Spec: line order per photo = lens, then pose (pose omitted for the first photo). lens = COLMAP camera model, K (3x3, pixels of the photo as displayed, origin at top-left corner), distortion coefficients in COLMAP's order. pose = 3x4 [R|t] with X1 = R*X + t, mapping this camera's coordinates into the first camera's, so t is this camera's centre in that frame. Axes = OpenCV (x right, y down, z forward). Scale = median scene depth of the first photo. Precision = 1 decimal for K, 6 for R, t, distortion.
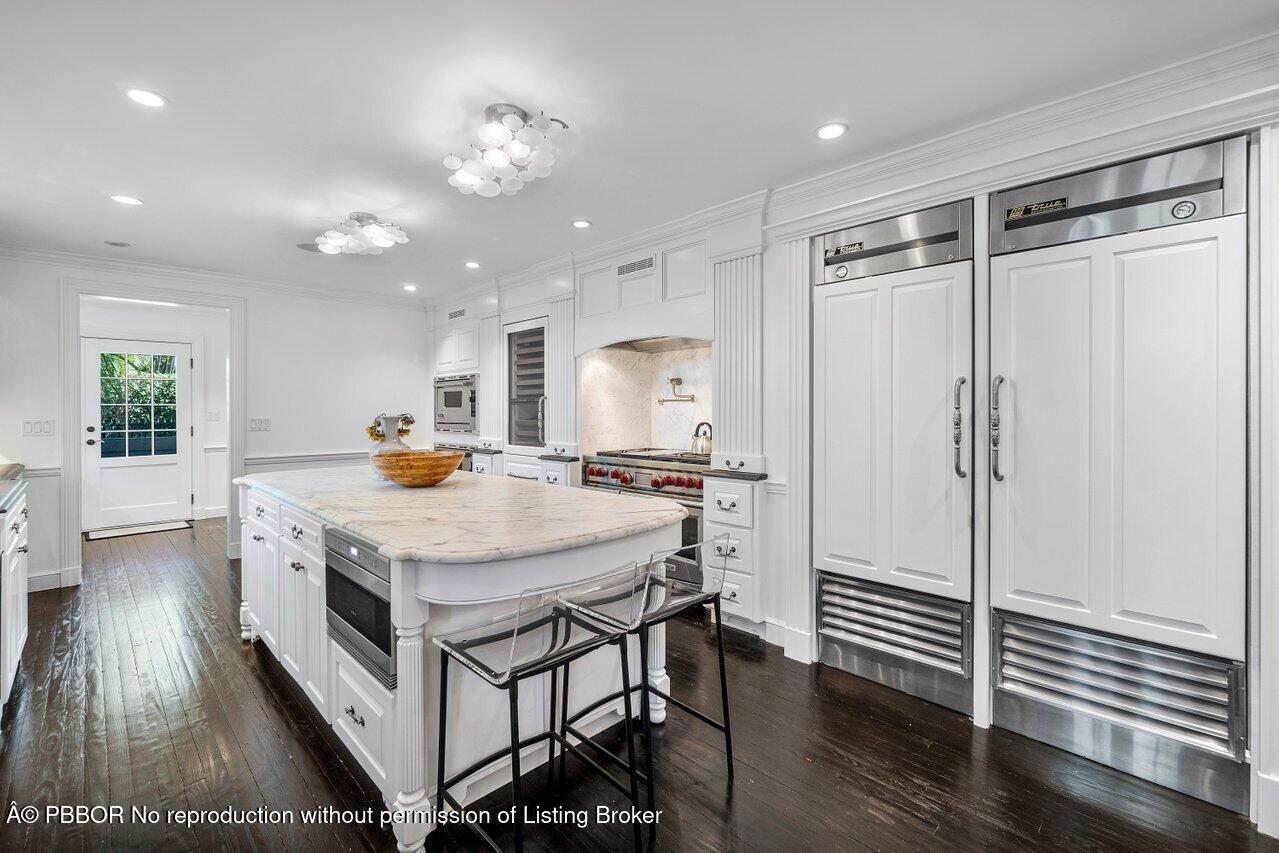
lens RADIAL K [[559.1, 0, 613.9], [0, 559.1, 408.6], [0, 0, 1]] dist [-0.003140, -0.000472]
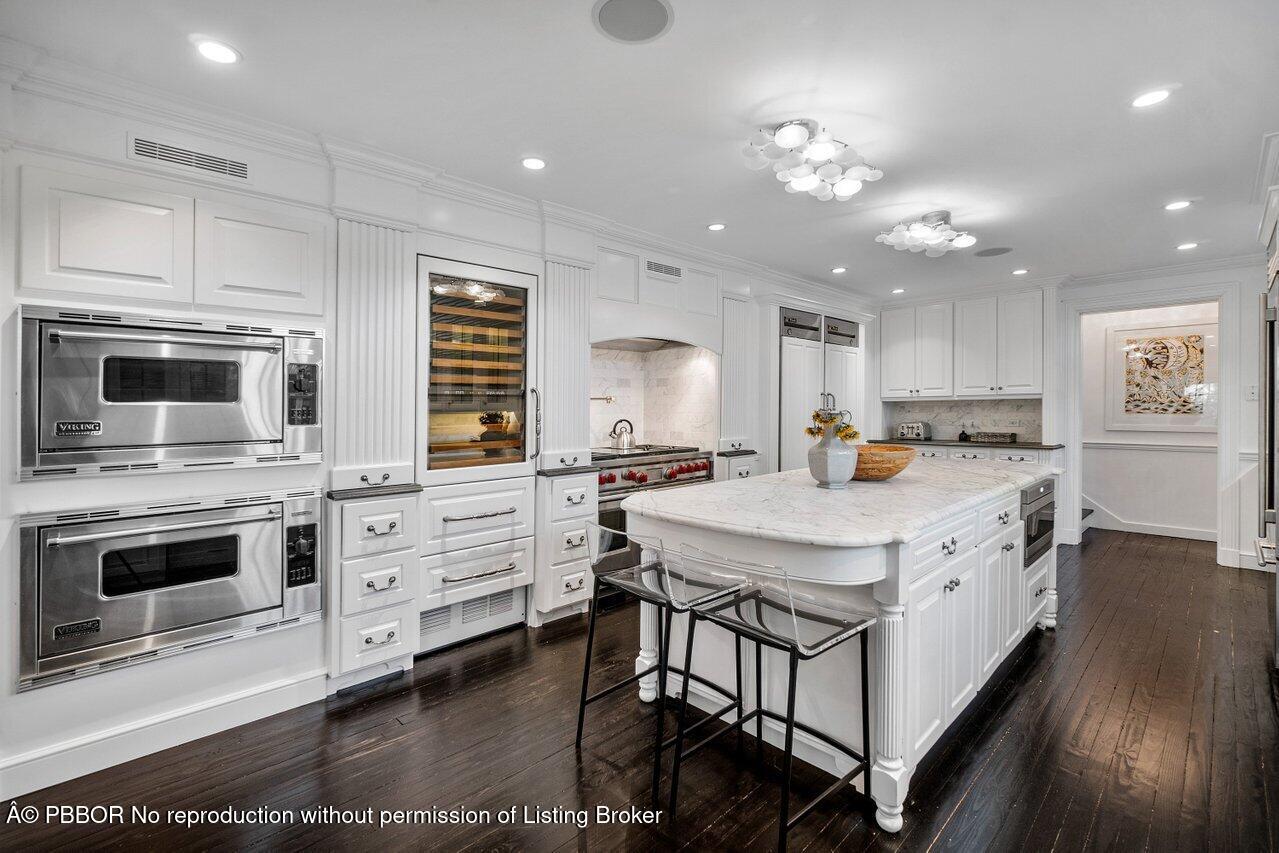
lens RADIAL K [[559.1, 0, 613.9], [0, 559.1, 408.6], [0, 0, 1]] dist [-0.003140, -0.000472]
pose [[0.014176, 0.005034, 0.999887, -0.944720], [0.010340, 0.999933, -0.005181, 0.008946], [-0.999846, 0.010413, 0.014123, 1.020448]]
